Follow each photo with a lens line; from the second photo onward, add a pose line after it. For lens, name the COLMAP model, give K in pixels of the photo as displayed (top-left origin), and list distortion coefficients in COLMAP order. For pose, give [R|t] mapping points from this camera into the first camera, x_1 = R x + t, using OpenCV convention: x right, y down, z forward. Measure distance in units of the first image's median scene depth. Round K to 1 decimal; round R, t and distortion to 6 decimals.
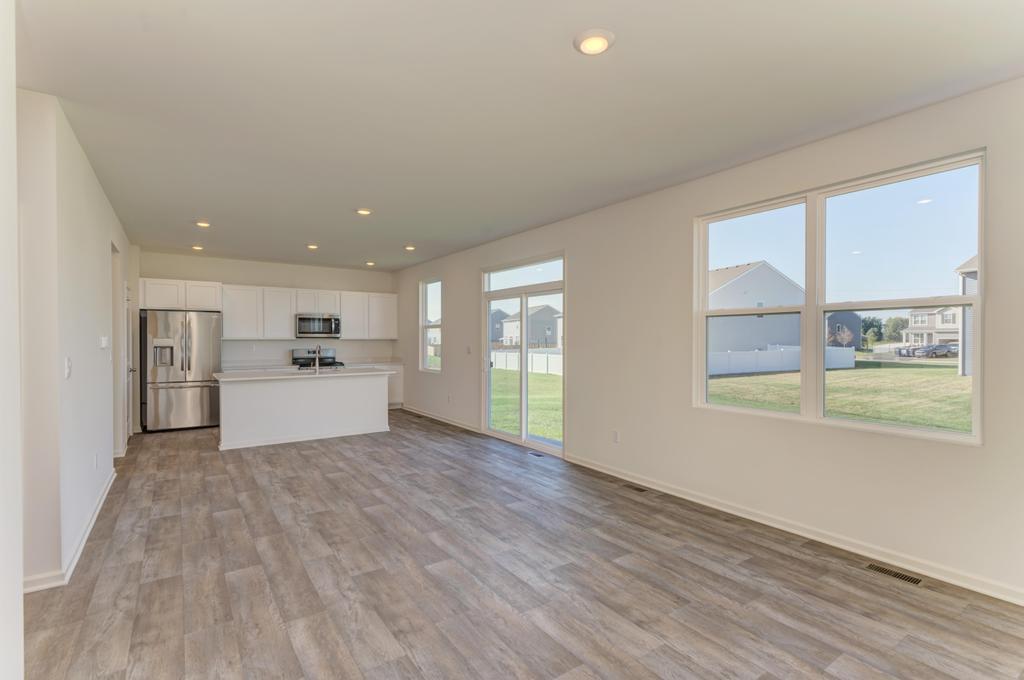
lens RADIAL K [[470.4, 0, 513.1], [0, 470.4, 339.3], [0, 0, 1]] dist [0.005344, 0.002035]
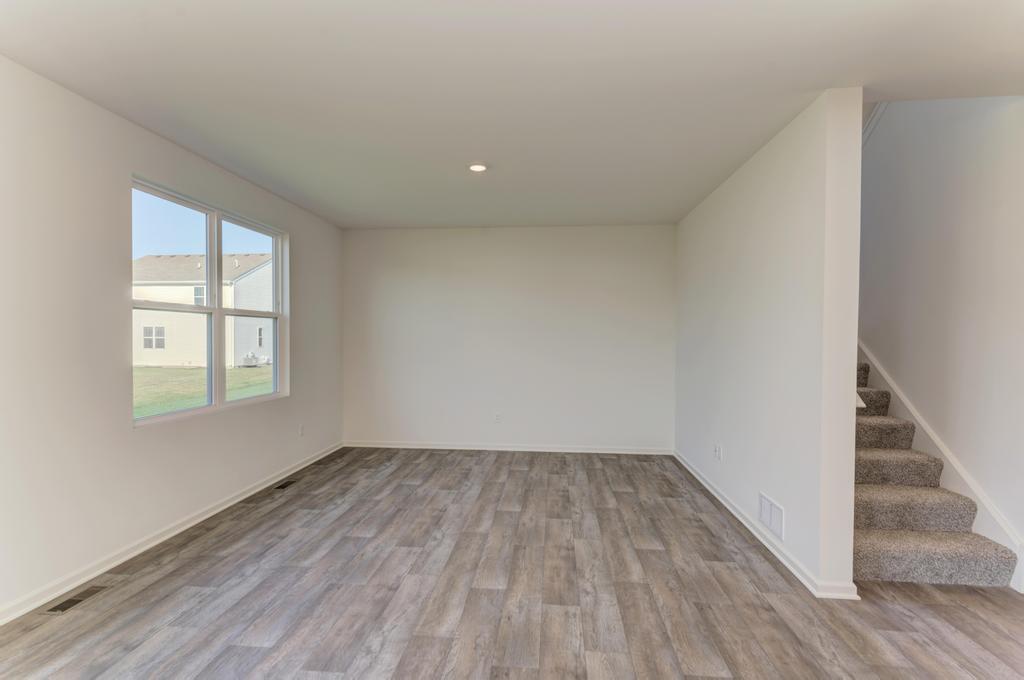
lens RADIAL K [[470.4, 0, 517.1], [0, 470.4, 334.8], [0, 0, 1]] dist [0.005344, 0.002035]
pose [[-0.766131, -0.000477, 0.642685, -0.859481], [-0.003987, 0.999984, -0.004011, -0.003210], [-0.642672, -0.005635, -0.766120, 1.836242]]
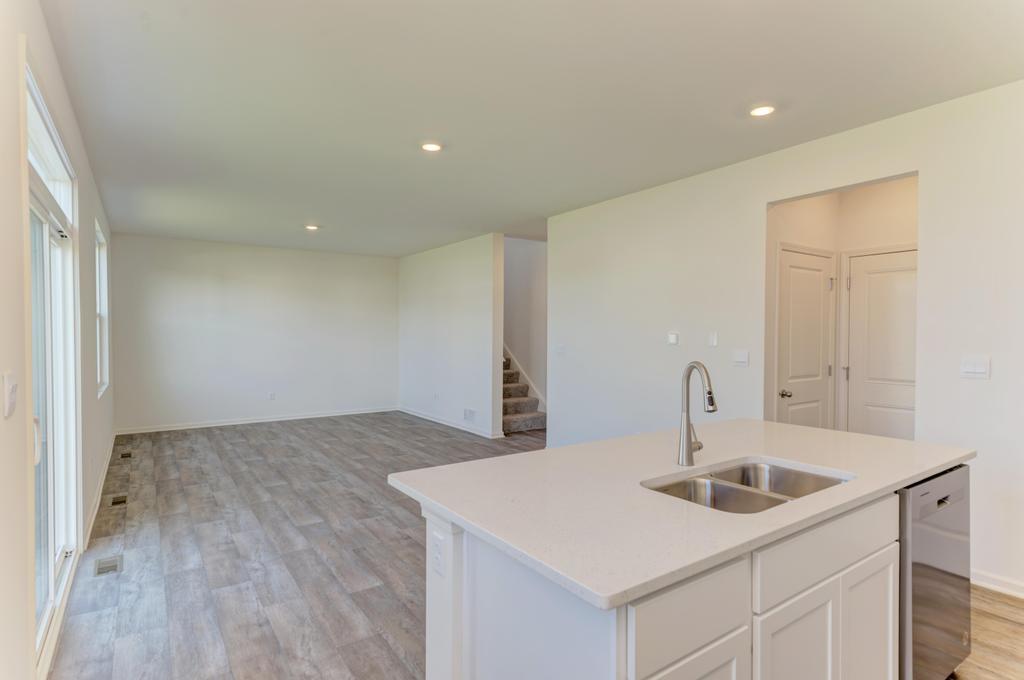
lens RADIAL K [[514.7, 0, 512.2], [0, 514.7, 340.0], [0, 0, 1]] dist [0.007208, 0.000154]
pose [[-0.999986, -0.003867, 0.003512, -0.657998], [-0.003822, 0.999913, 0.012636, -0.001714], [-0.003560, 0.012622, -0.999914, 1.774761]]
